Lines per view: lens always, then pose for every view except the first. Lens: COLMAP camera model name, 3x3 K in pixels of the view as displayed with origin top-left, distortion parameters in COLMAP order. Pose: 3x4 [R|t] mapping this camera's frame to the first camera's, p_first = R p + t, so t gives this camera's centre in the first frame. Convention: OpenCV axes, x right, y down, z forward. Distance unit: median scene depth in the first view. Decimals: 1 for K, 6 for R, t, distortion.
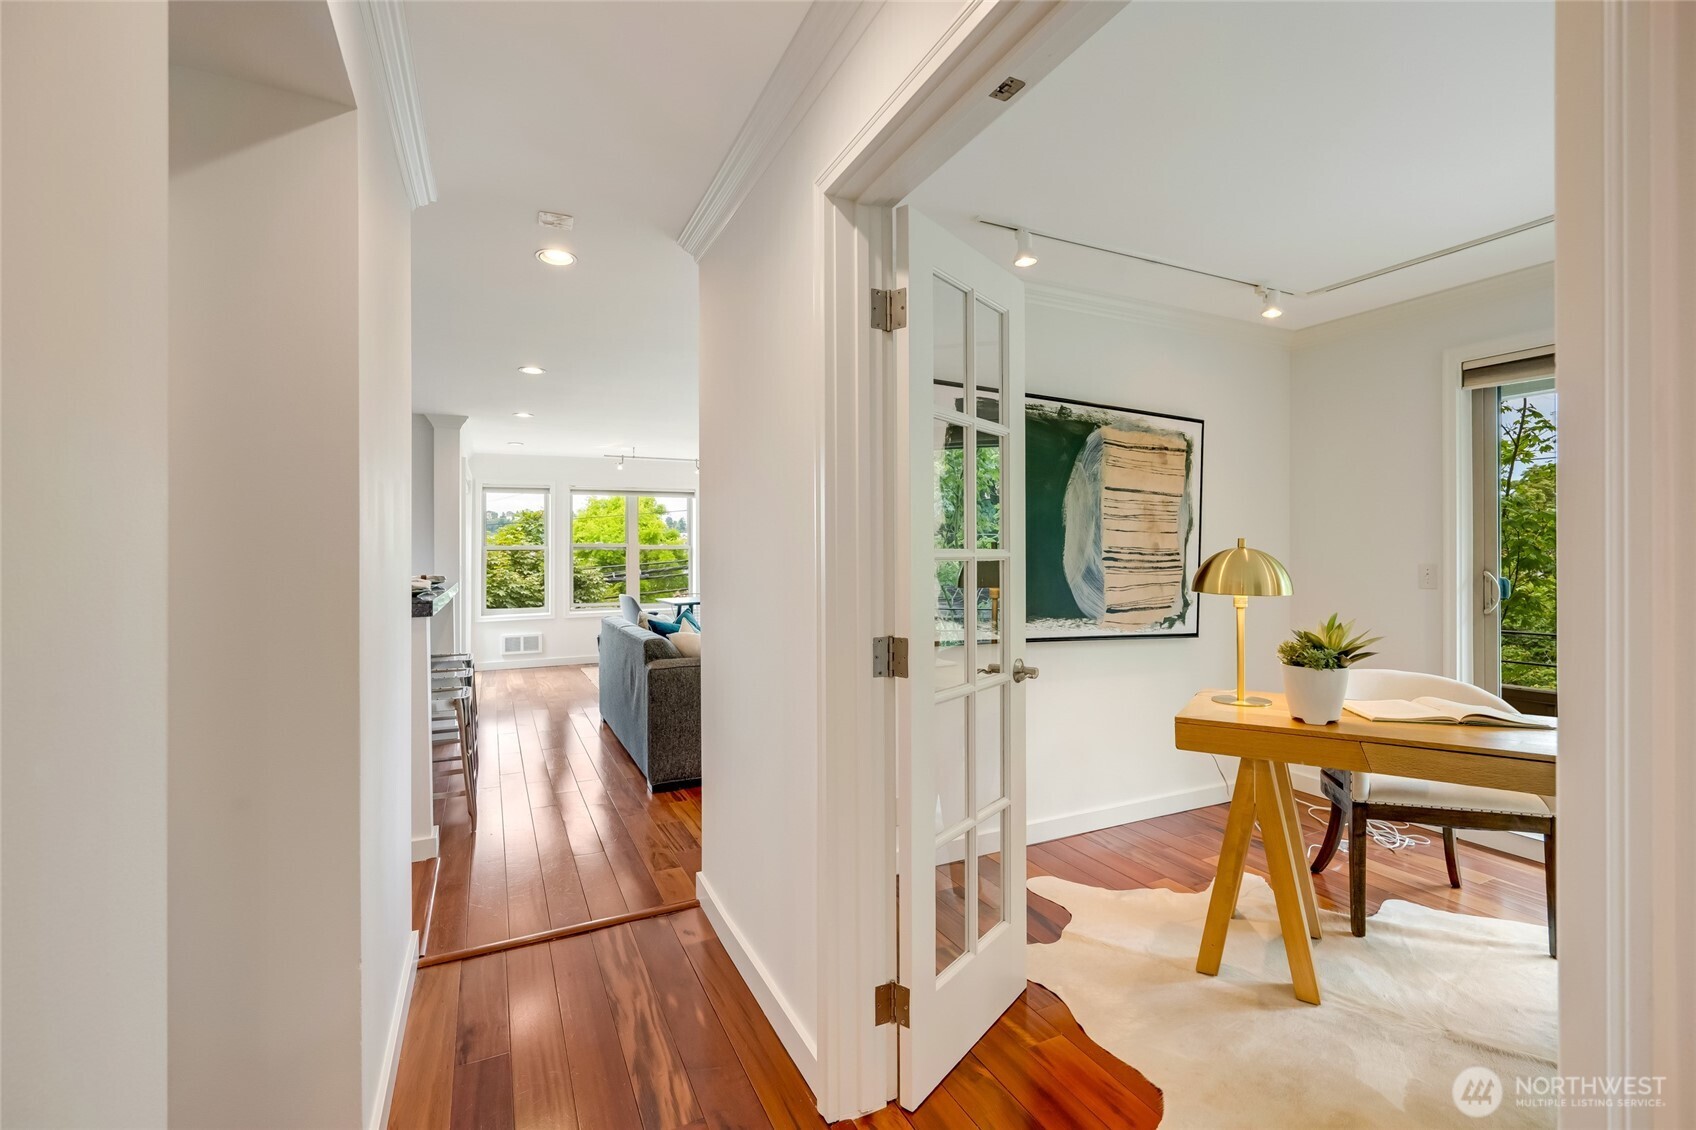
lens RADIAL K [[745.4, 0, 862.0], [0, 745.4, 556.6], [0, 0, 1]] dist [-0.001131, 0.000195]
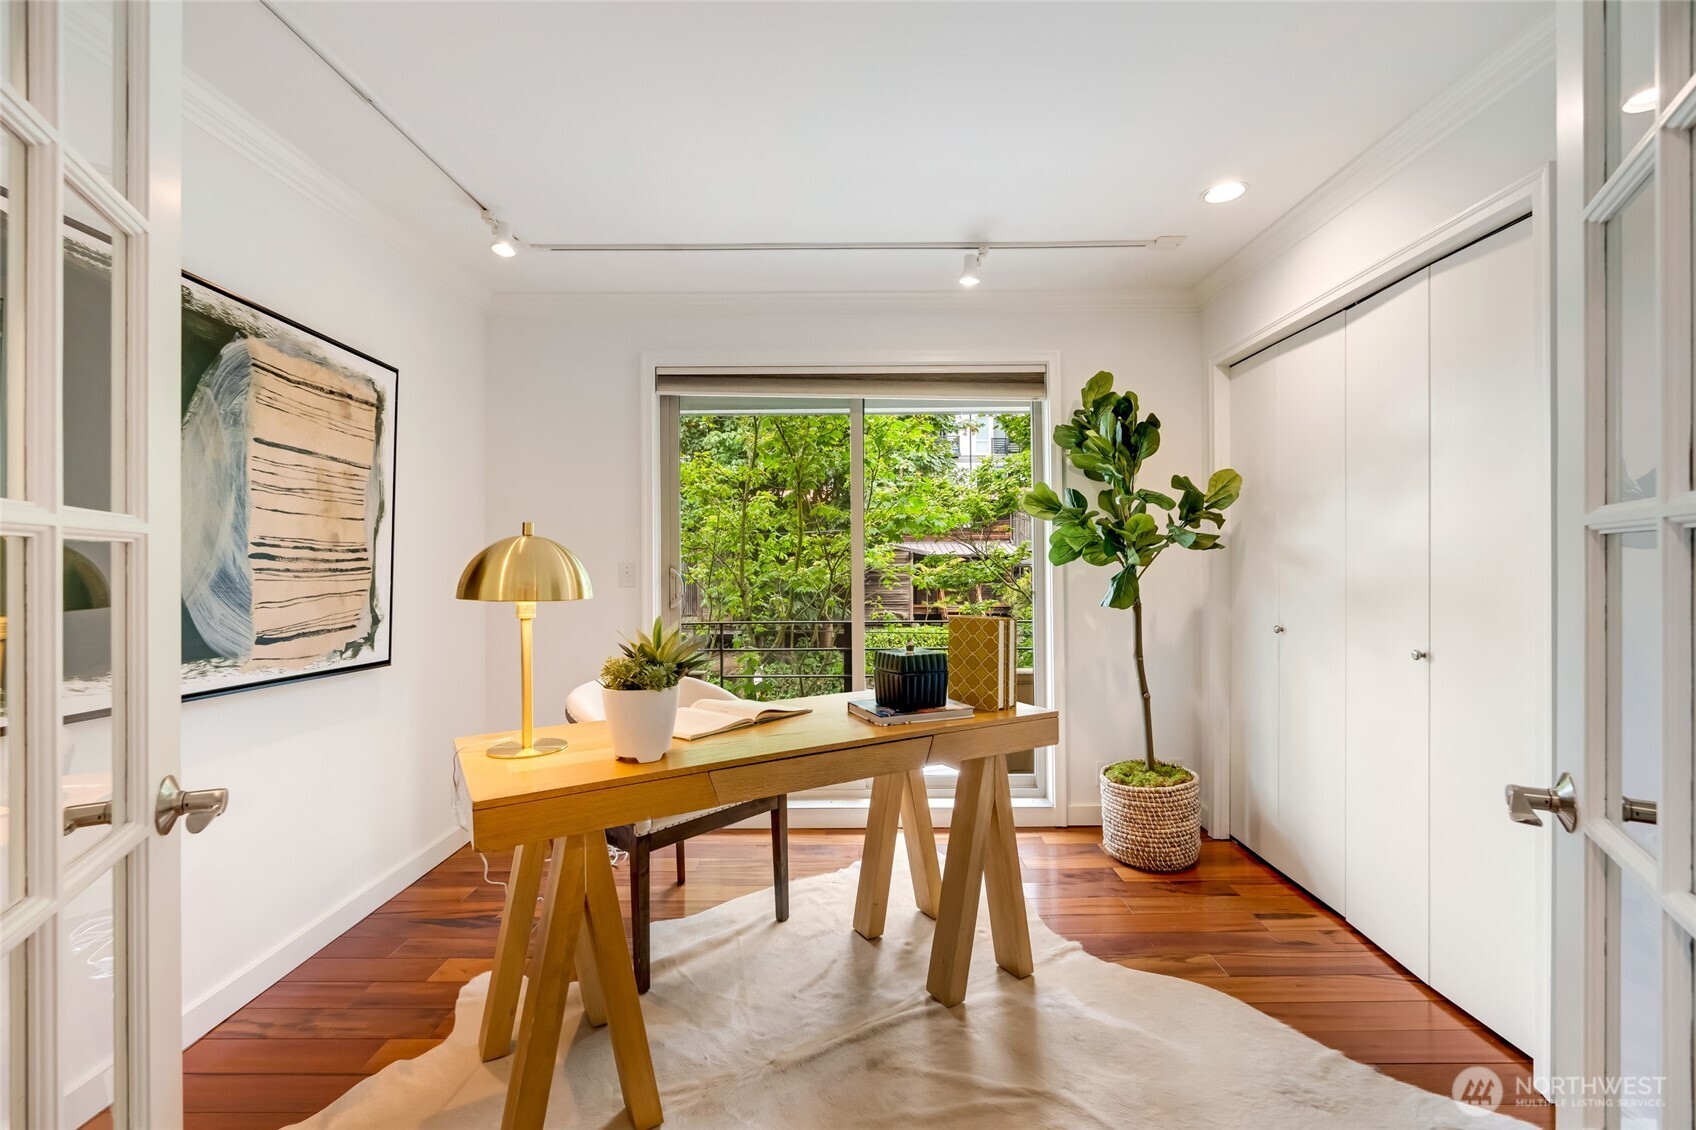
lens RADIAL K [[744.4, 0, 849.7], [0, 744.4, 553.1], [0, 0, 1]] dist [-0.000174, -0.000025]
pose [[0.450130, 0.005598, 0.892945, 0.003417], [0.008189, 0.999912, -0.010397, 0.010969], [-0.892925, 0.011992, 0.450045, 0.293646]]
